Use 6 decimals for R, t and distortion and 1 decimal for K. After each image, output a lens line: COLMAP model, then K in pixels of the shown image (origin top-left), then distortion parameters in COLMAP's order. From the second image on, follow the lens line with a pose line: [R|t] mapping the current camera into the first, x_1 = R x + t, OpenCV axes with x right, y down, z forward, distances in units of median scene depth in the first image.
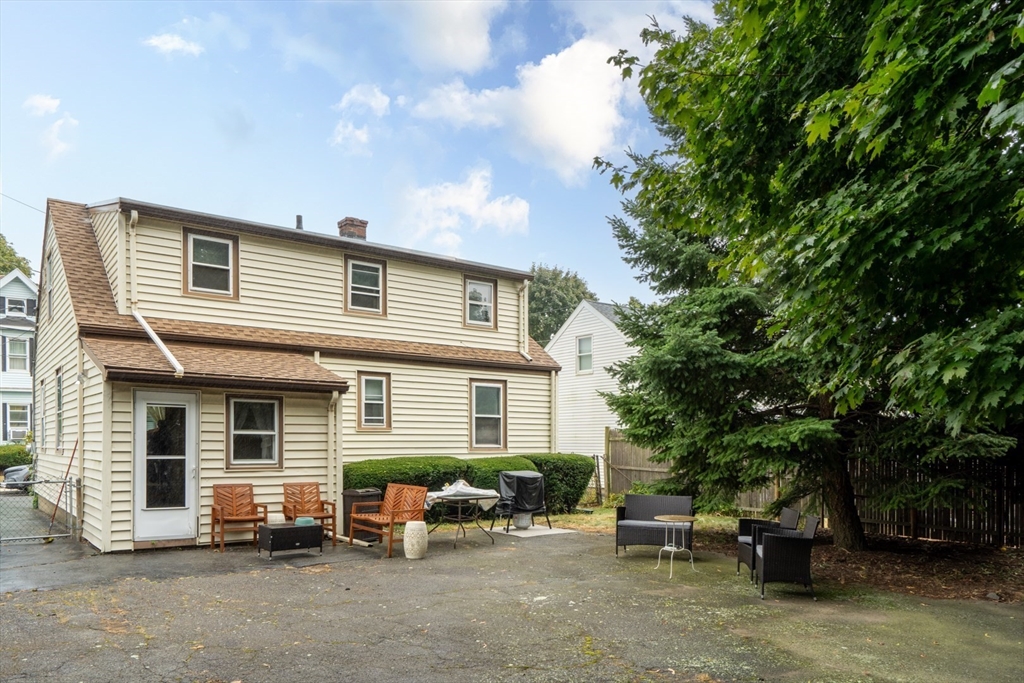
lens RADIAL K [[744.9, 0, 460.9], [0, 744.9, 437.6], [0, 0, 1]] dist [0.010778, -0.007080]
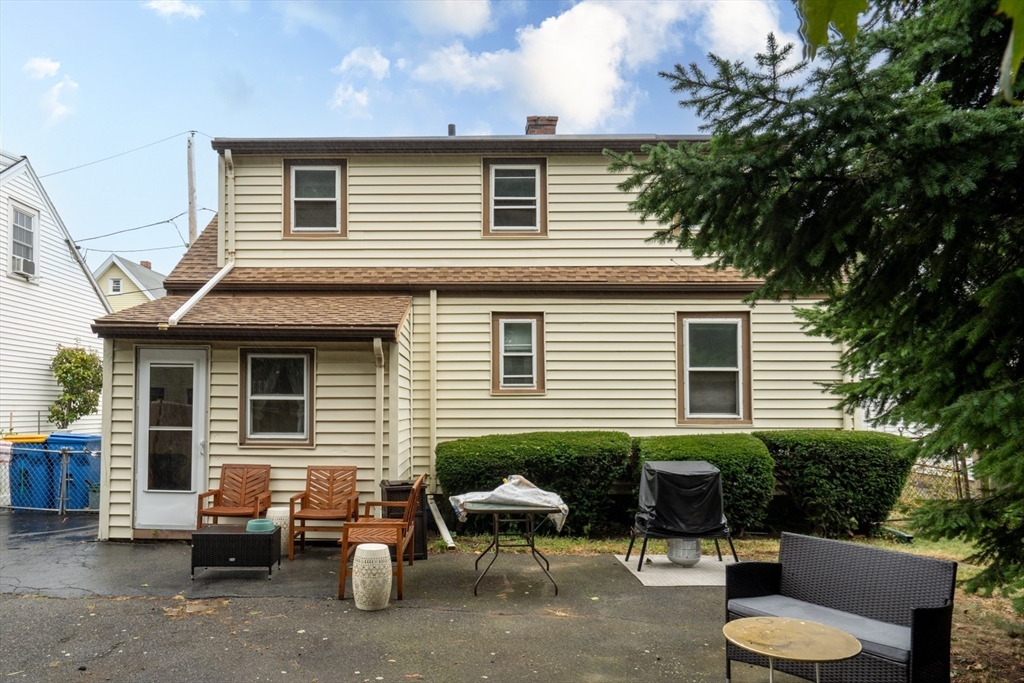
lens RADIAL K [[699.9, 0, 448.8], [0, 699.9, 389.2], [0, 0, 1]] dist [0.010521, 0.000776]
pose [[0.807474, -0.014816, -0.589716, 0.252530], [0.002820, 0.999770, -0.021257, 0.000290], [0.589896, 0.015501, 0.807331, 0.461328]]
